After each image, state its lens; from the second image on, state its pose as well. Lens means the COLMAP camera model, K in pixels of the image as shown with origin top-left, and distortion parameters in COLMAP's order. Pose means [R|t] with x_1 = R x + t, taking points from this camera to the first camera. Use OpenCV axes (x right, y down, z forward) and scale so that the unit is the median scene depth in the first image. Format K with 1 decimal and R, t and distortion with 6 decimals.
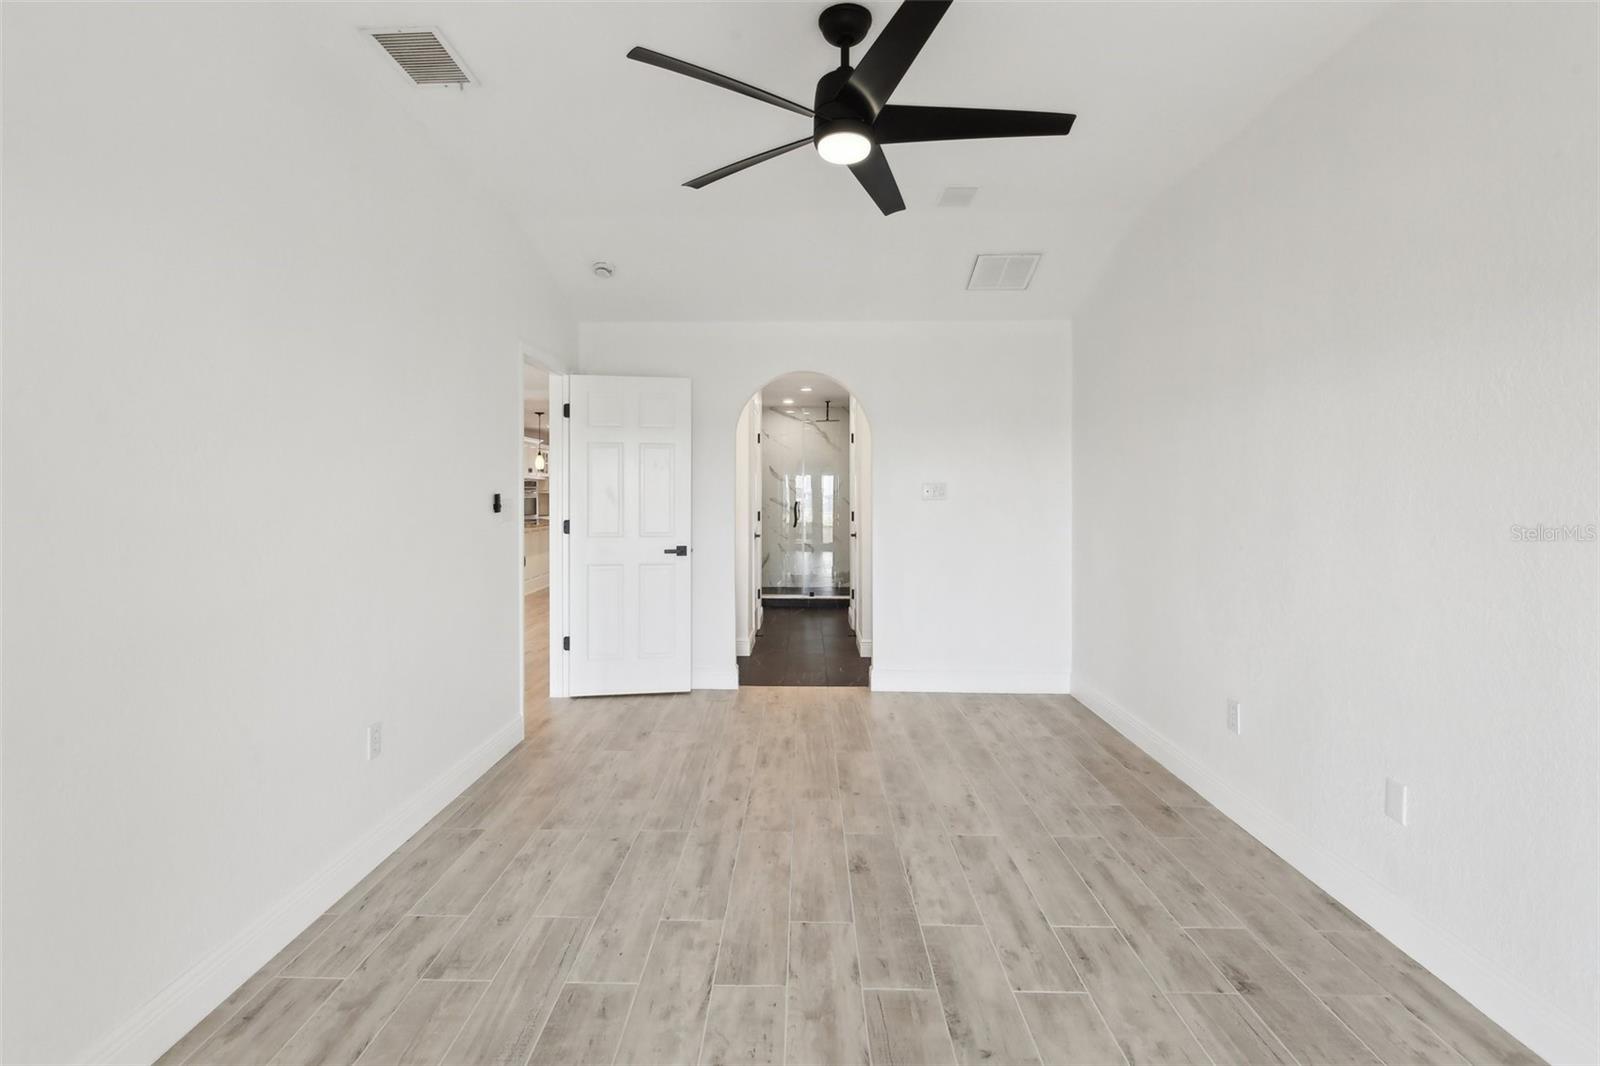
lens RADIAL K [[739.4, 0, 795.4], [0, 739.4, 532.0], [0, 0, 1]] dist [-0.005442, 0.001398]
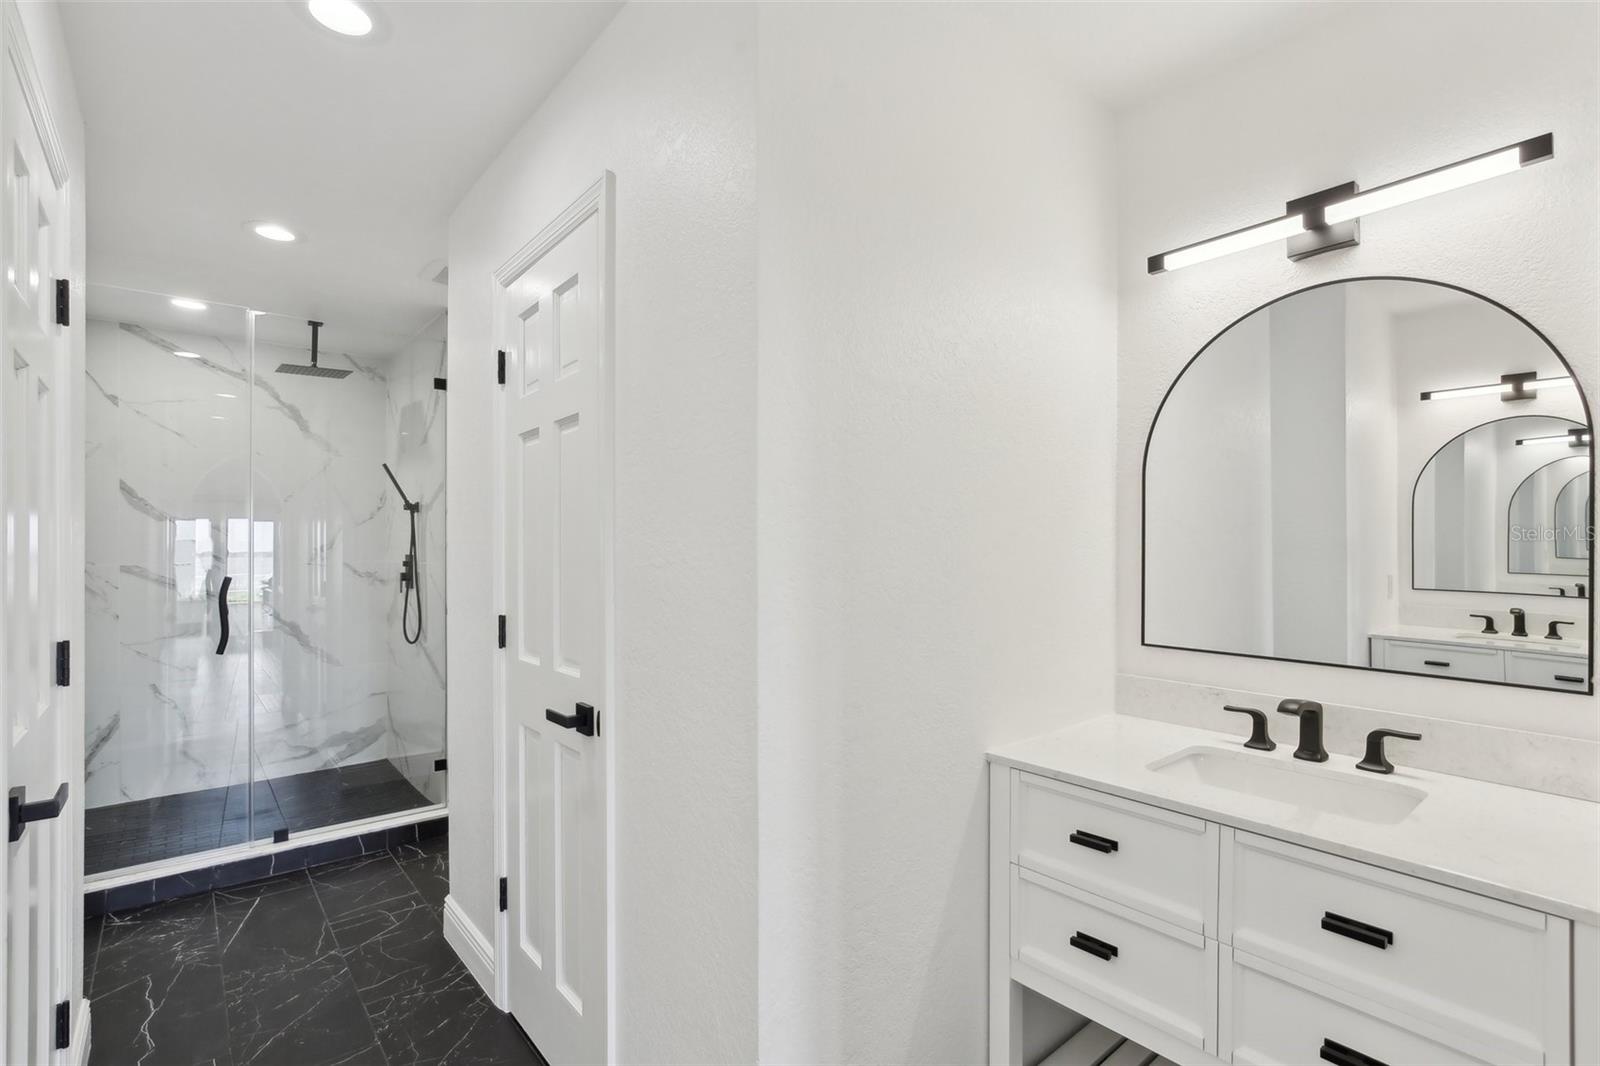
lens RADIAL K [[739.4, 0, 806.1], [0, 739.4, 530.2], [0, 0, 1]] dist [-0.005442, 0.001398]
pose [[0.757880, -0.008758, 0.652335, -0.015236], [0.036599, 0.998906, -0.029110, -0.041480], [-0.651367, 0.045937, 0.757371, 0.504333]]
